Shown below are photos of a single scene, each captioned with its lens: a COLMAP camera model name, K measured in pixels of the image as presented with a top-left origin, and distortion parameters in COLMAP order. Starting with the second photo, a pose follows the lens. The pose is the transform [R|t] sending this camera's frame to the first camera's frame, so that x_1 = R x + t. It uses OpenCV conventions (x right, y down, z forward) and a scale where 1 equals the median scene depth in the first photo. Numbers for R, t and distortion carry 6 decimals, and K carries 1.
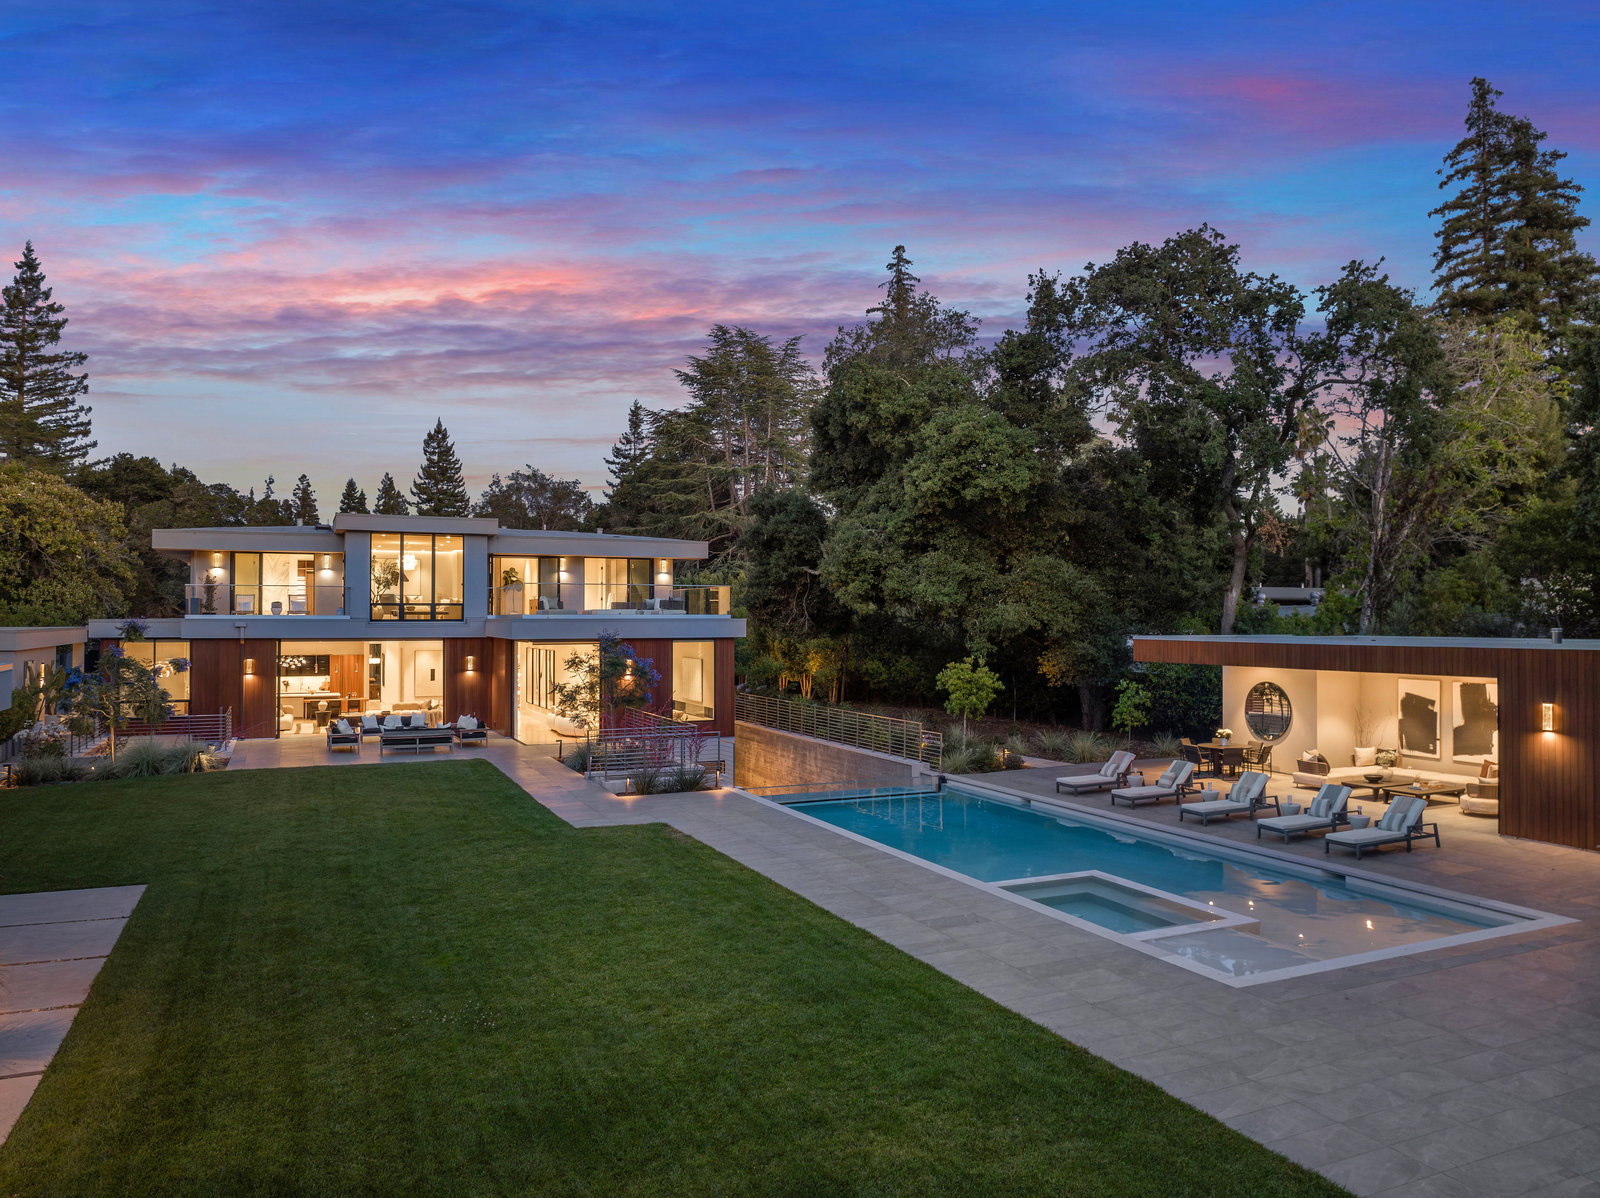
lens RADIAL K [[1079.2, 0, 800.0], [0, 1079.2, 599.0], [0, 0, 1]] dist [-0.029573, -0.003026]
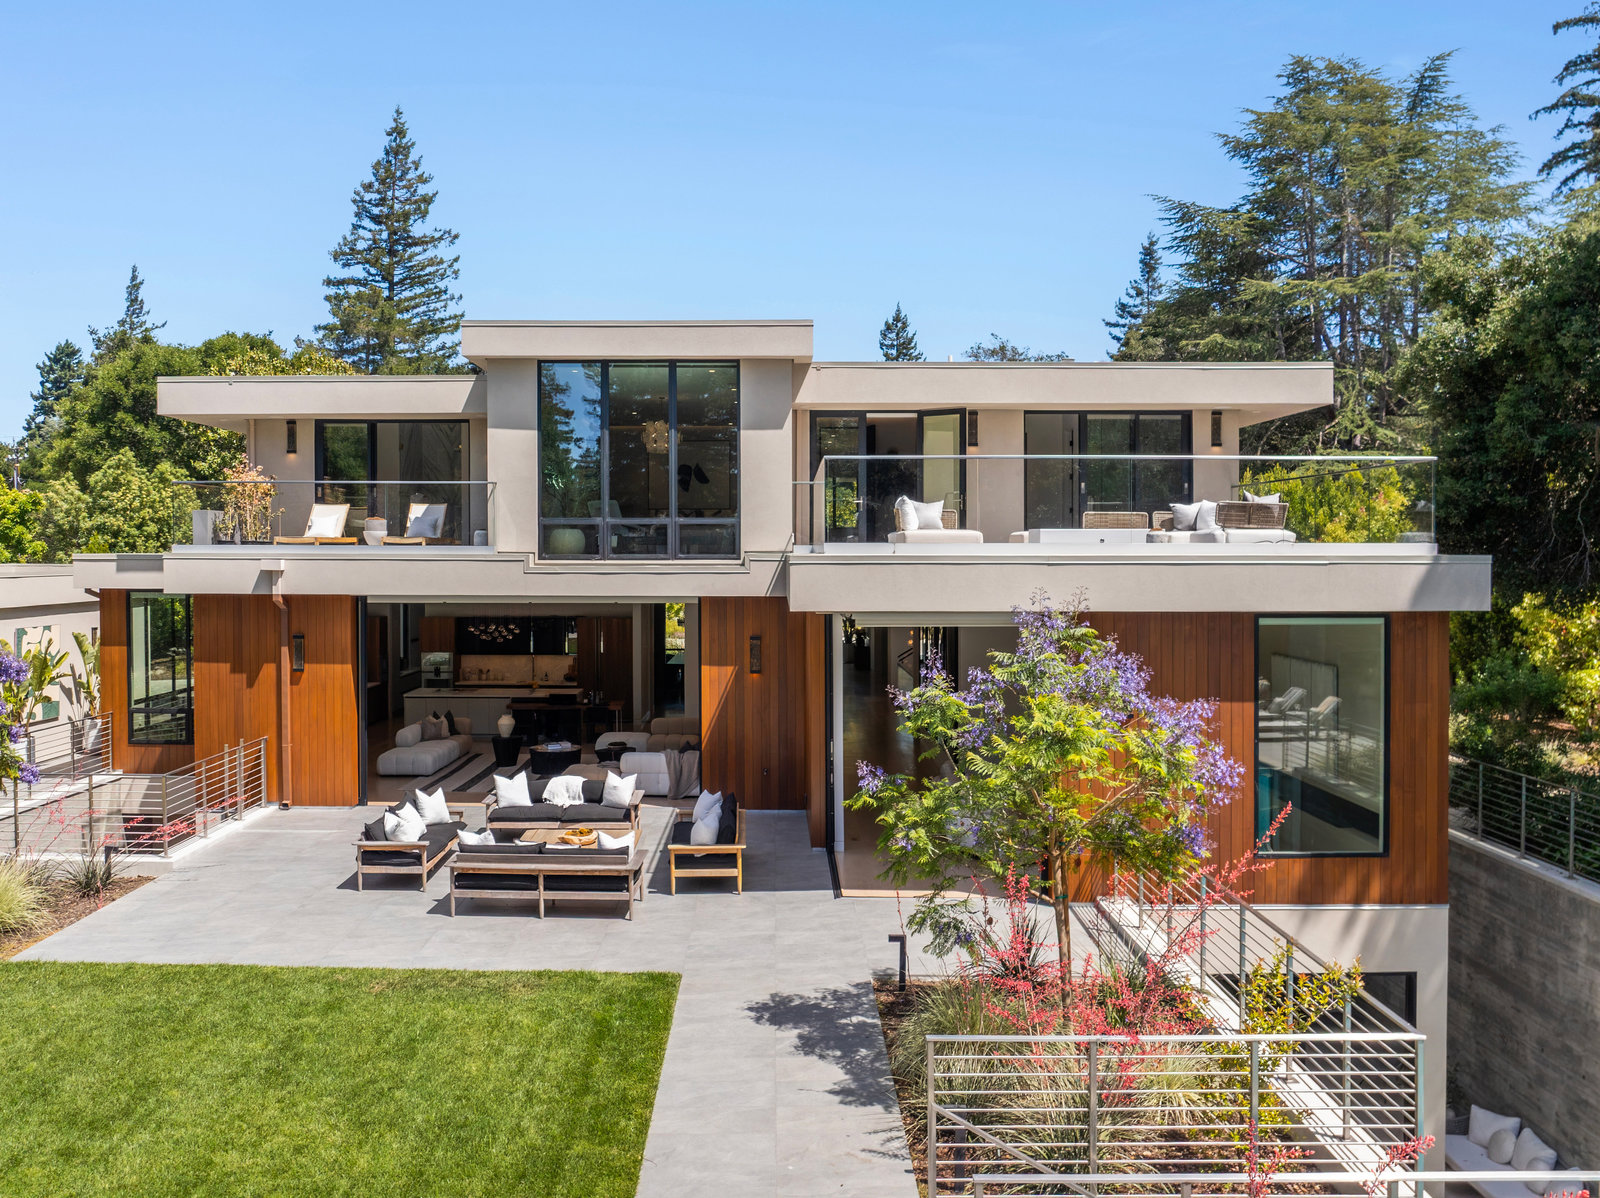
lens RADIAL K [[1270.9, 0, 747.3], [0, 1270.9, 586.3], [0, 0, 1]] dist [-0.043203, -0.003955]
pose [[0.896713, 0.013996, -0.442392, -0.032465], [0.006224, 0.999002, 0.044223, 0.003525], [0.442569, -0.042408, 0.895731, 0.211383]]
